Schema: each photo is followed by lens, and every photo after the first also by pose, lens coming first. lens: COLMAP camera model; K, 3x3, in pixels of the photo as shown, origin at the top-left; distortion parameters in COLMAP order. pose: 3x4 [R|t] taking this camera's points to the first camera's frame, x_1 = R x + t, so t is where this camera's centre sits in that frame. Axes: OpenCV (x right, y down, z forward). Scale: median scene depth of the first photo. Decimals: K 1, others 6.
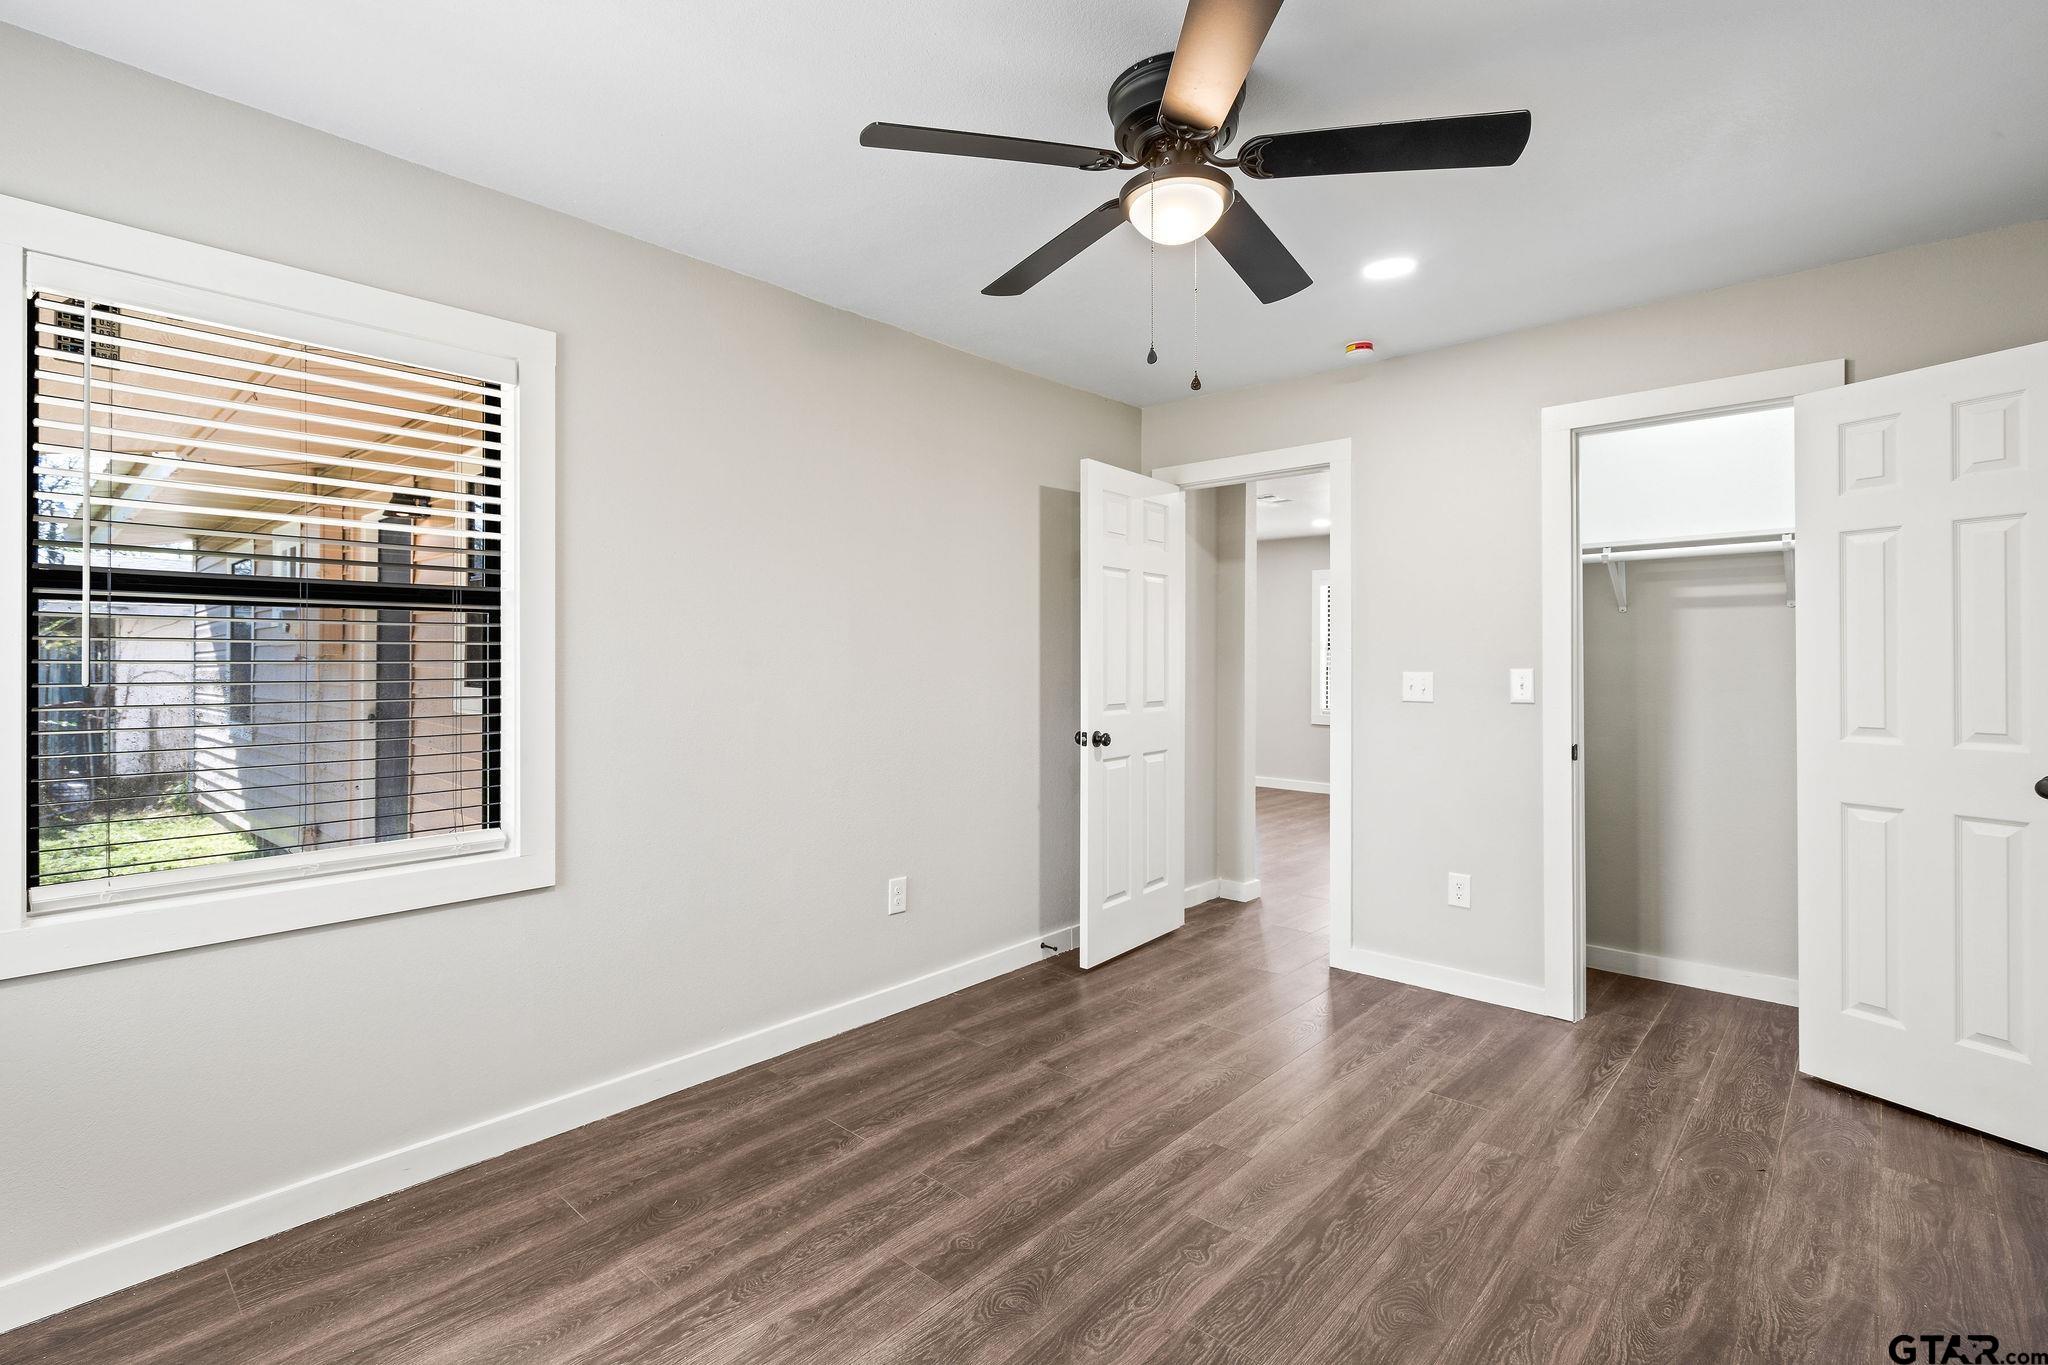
lens RADIAL K [[958.7, 0, 1006.8], [0, 958.7, 647.6], [0, 0, 1]] dist [-0.000942, -0.000422]
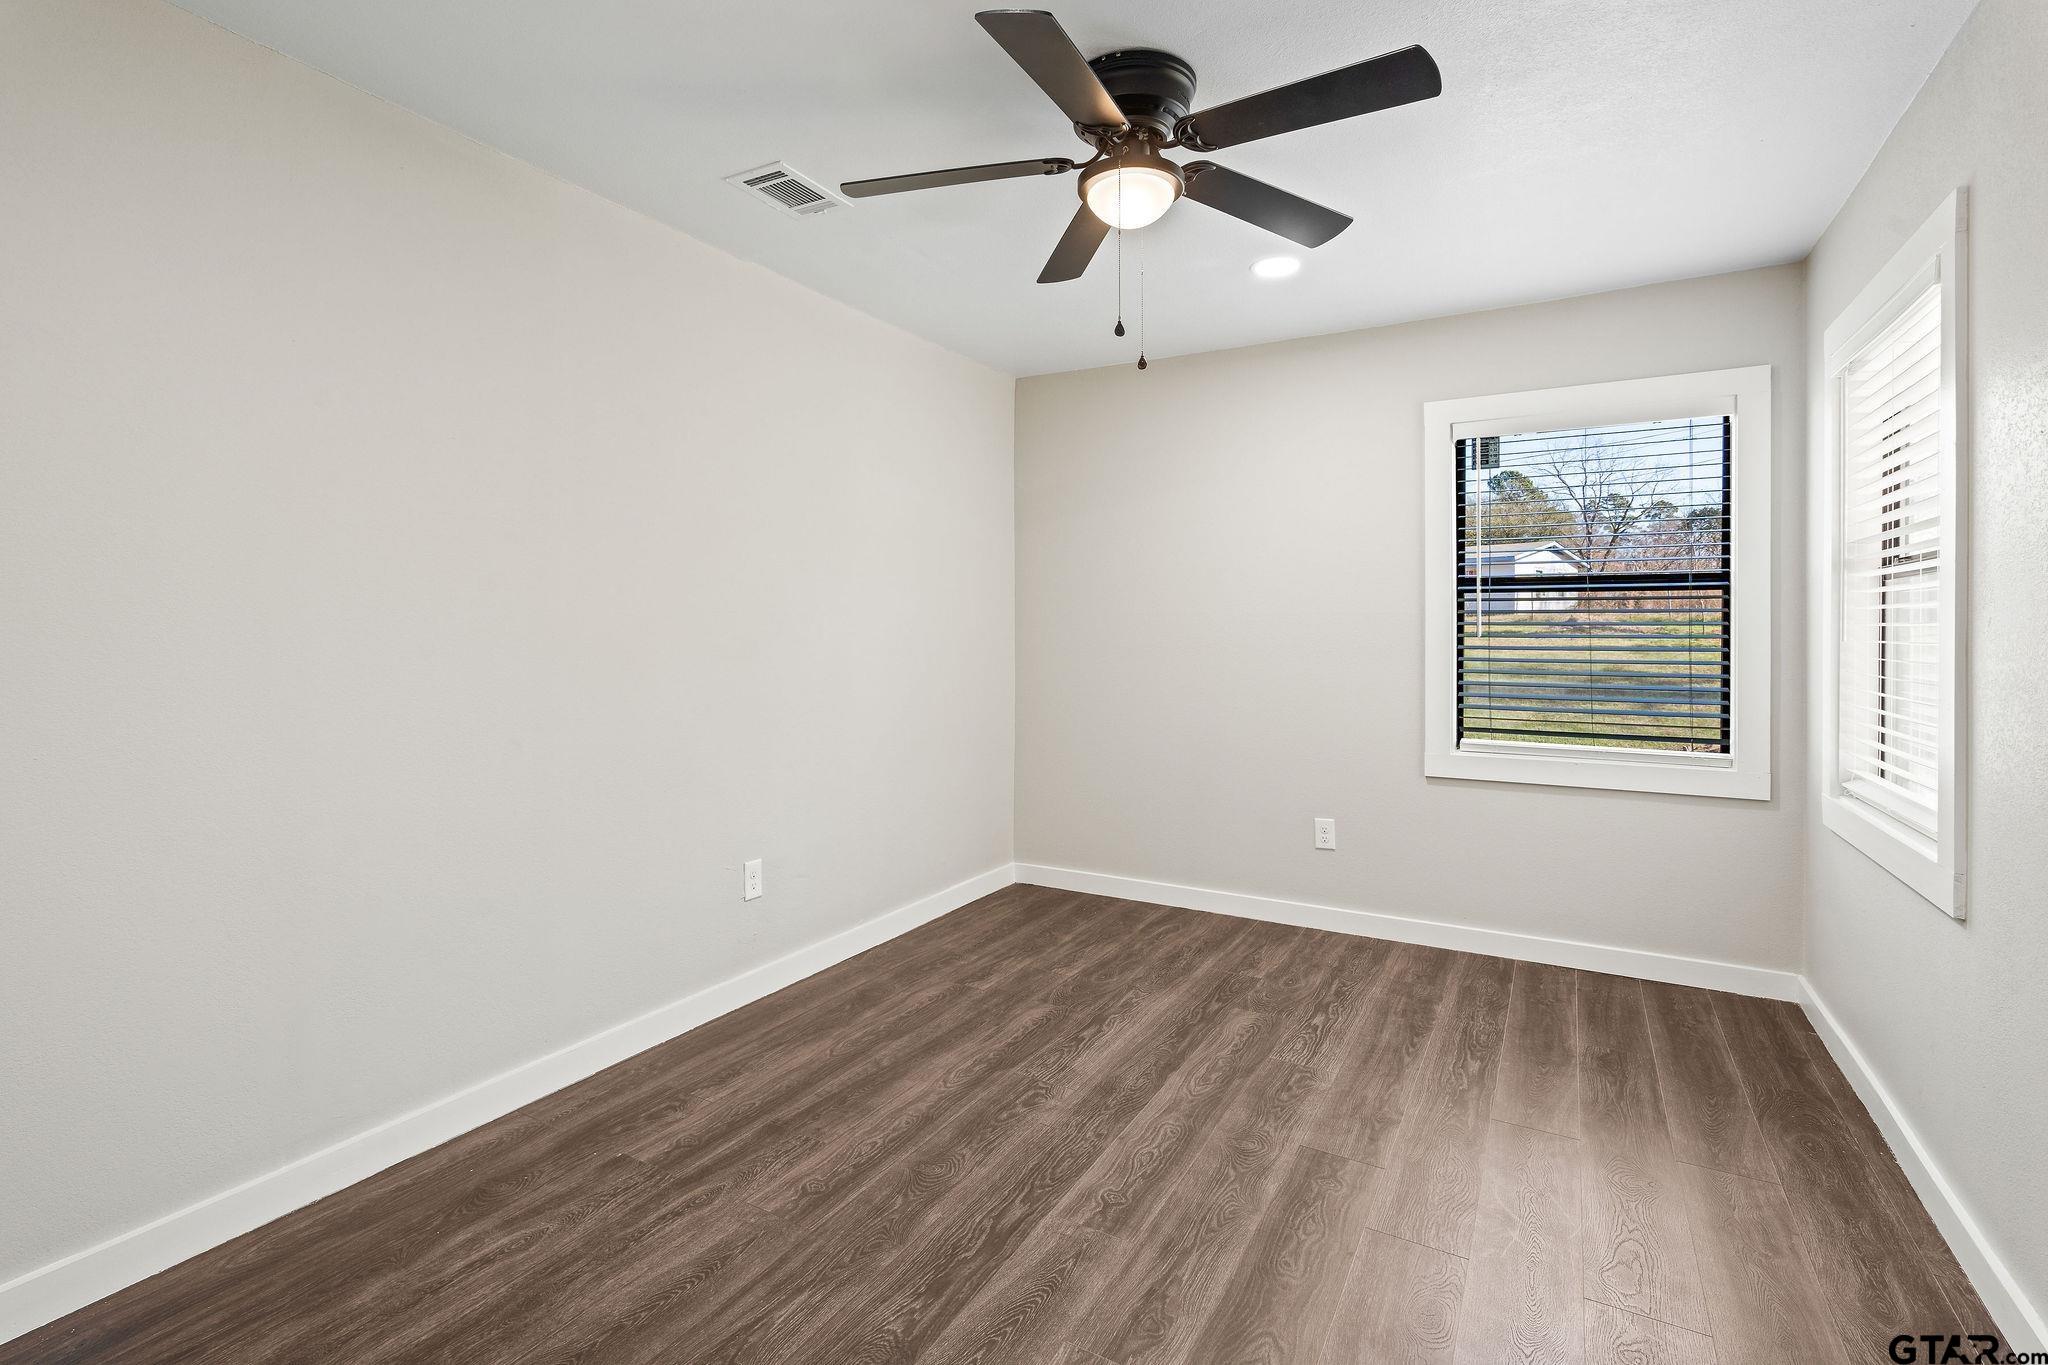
lens RADIAL K [[917.8, 0, 1020.8], [0, 917.8, 625.5], [0, 0, 1]] dist [-0.000439, 0.000148]
pose [[-0.974735, -0.003917, -0.223329, 0.521541], [-0.001179, 0.999923, -0.012390, 0.032927], [0.223360, -0.011813, -0.974664, 1.964114]]
